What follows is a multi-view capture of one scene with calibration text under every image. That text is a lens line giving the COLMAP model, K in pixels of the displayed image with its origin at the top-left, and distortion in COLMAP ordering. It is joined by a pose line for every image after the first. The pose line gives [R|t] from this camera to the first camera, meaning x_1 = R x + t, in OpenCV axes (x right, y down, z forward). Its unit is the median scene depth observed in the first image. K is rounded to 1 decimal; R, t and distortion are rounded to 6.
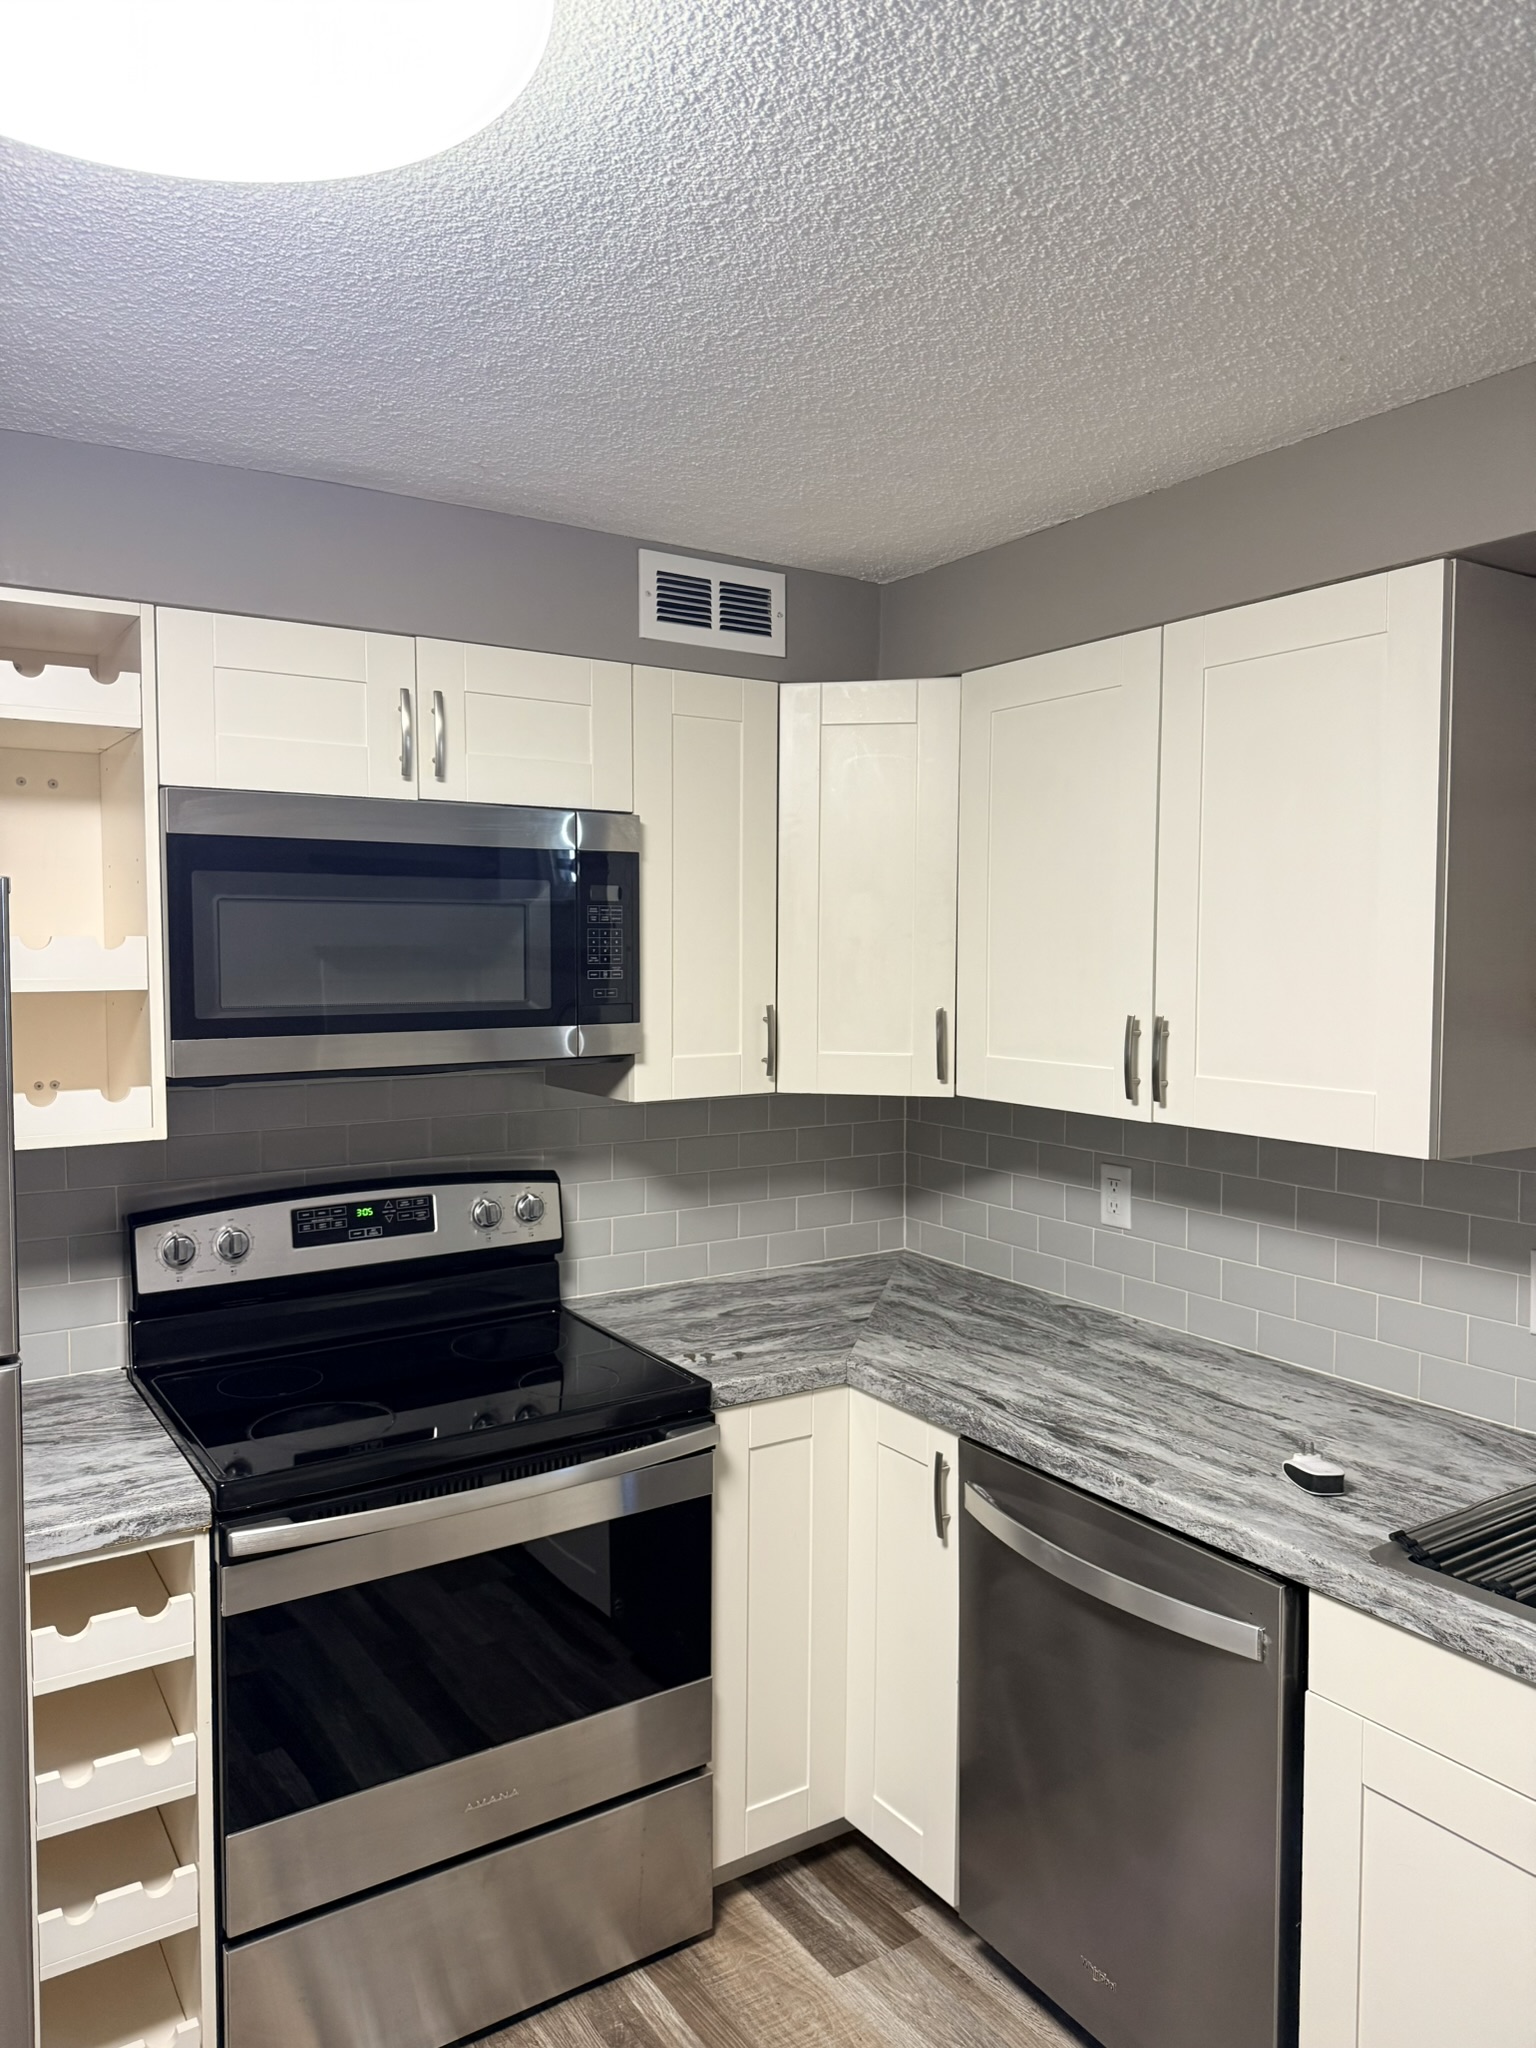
lens RADIAL K [[1452.2, 0, 768.0], [0, 1452.2, 1024.0], [0, 0, 1]] dist [0.184387, -0.395420]
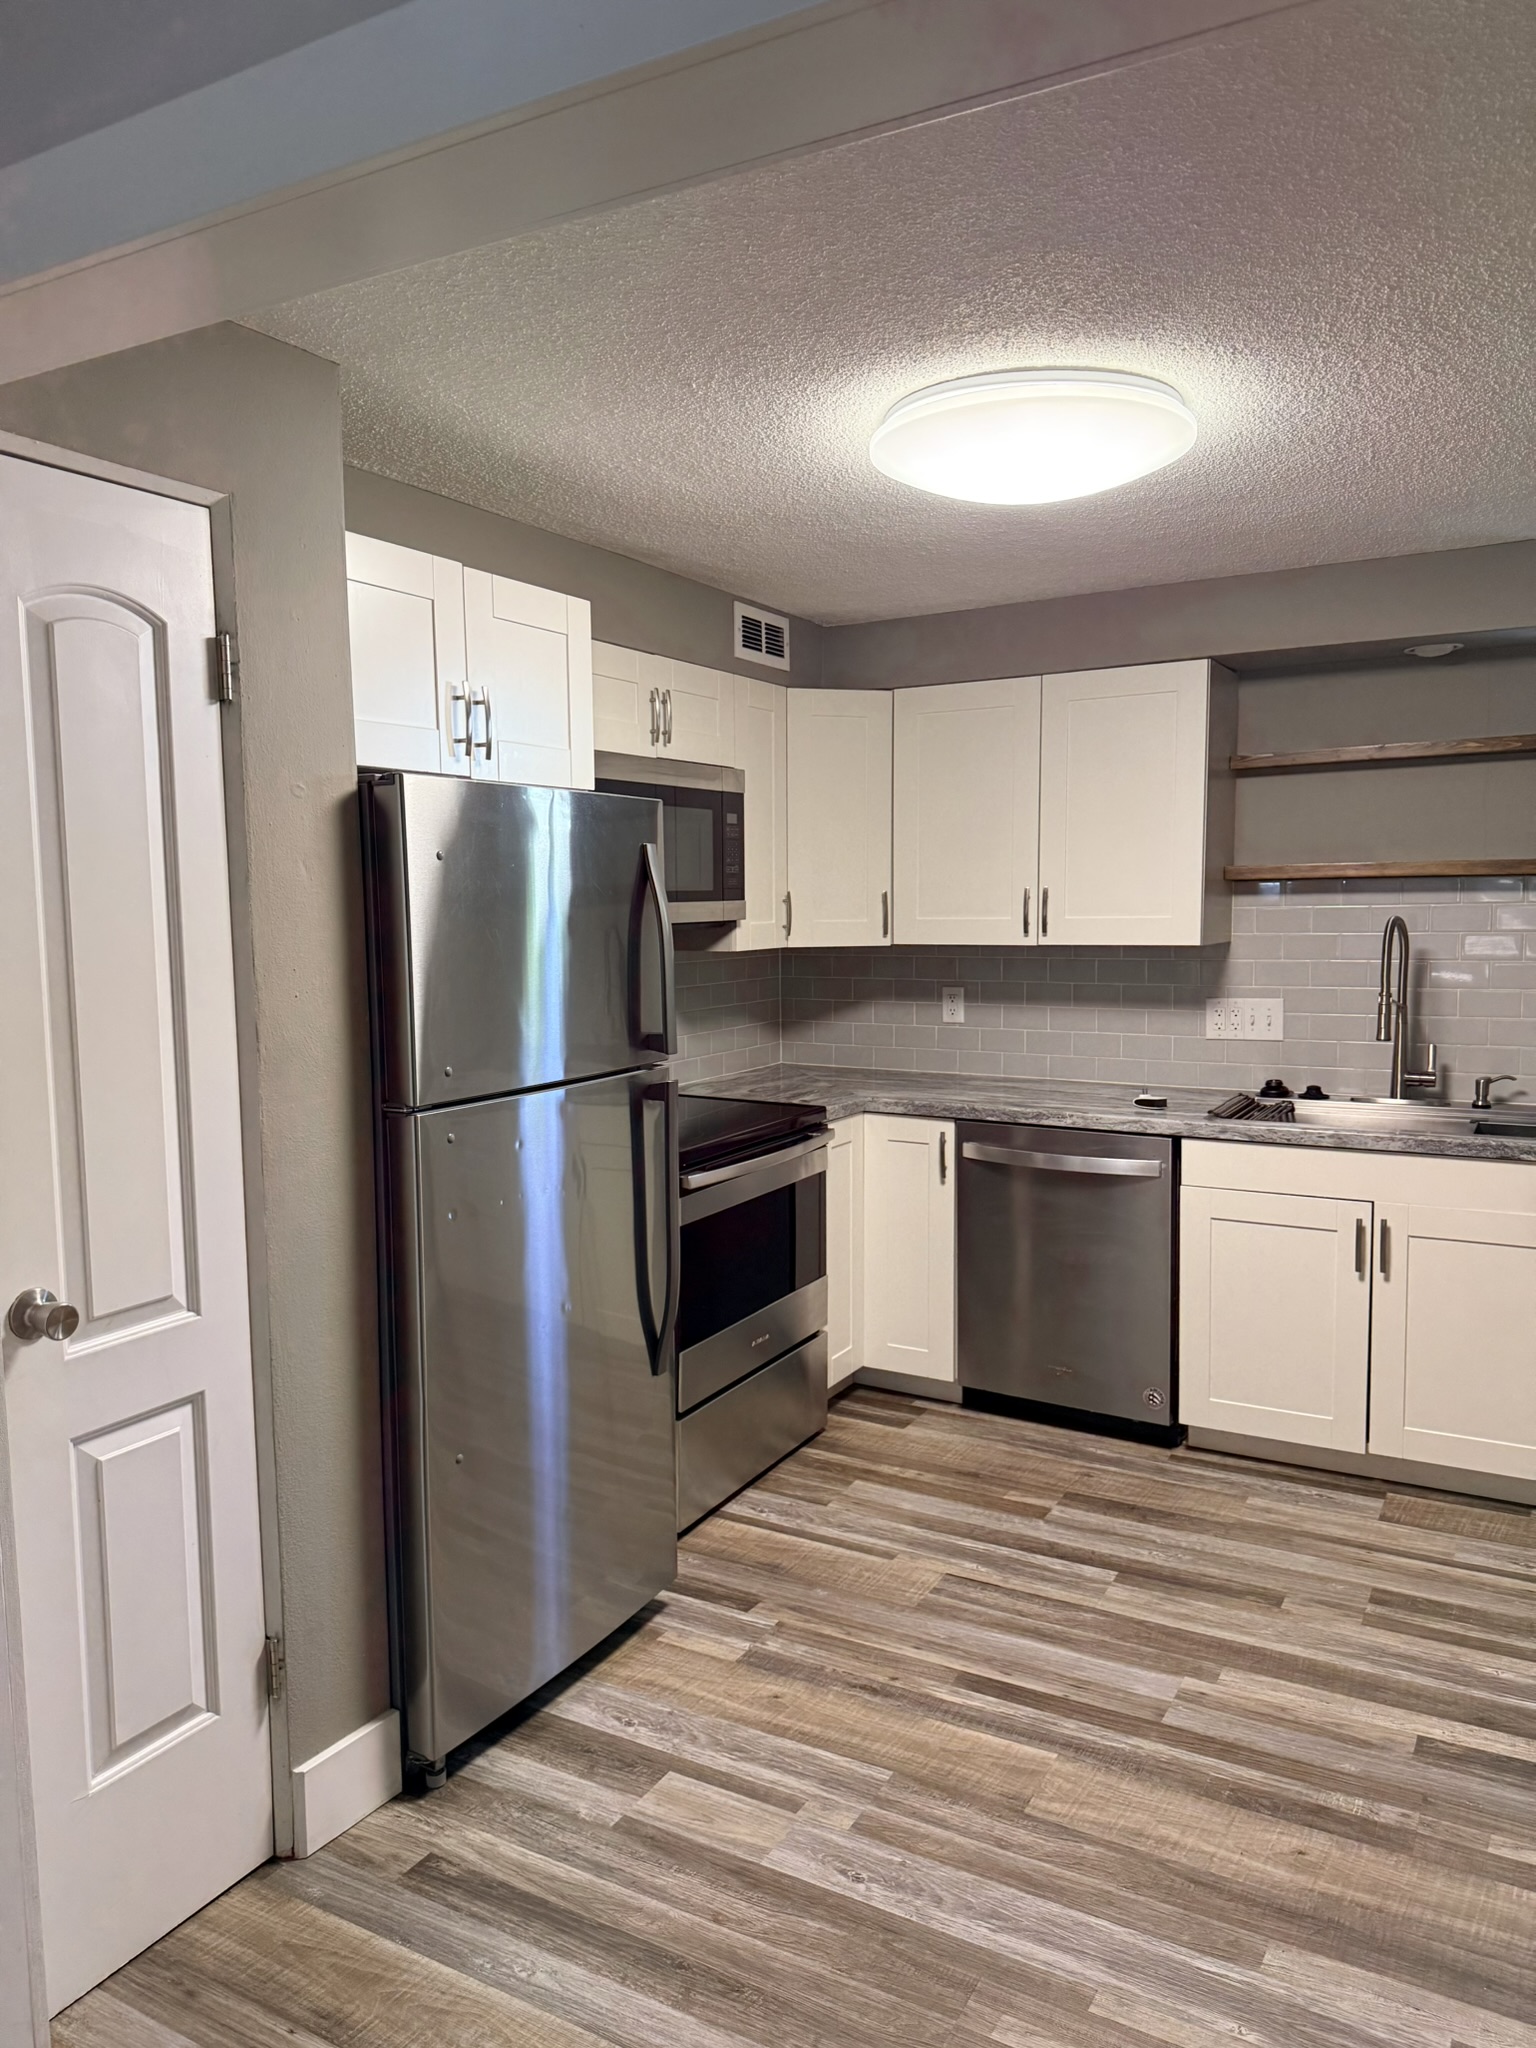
lens RADIAL K [[1445.3, 0, 765.0], [0, 1445.3, 1069.5], [0, 0, 1]] dist [0.067555, -0.000199]
pose [[0.891032, -0.066356, 0.449065, -0.797510], [0.038655, 0.996756, 0.070587, 0.073220], [-0.452292, -0.045536, 0.890707, -0.441195]]
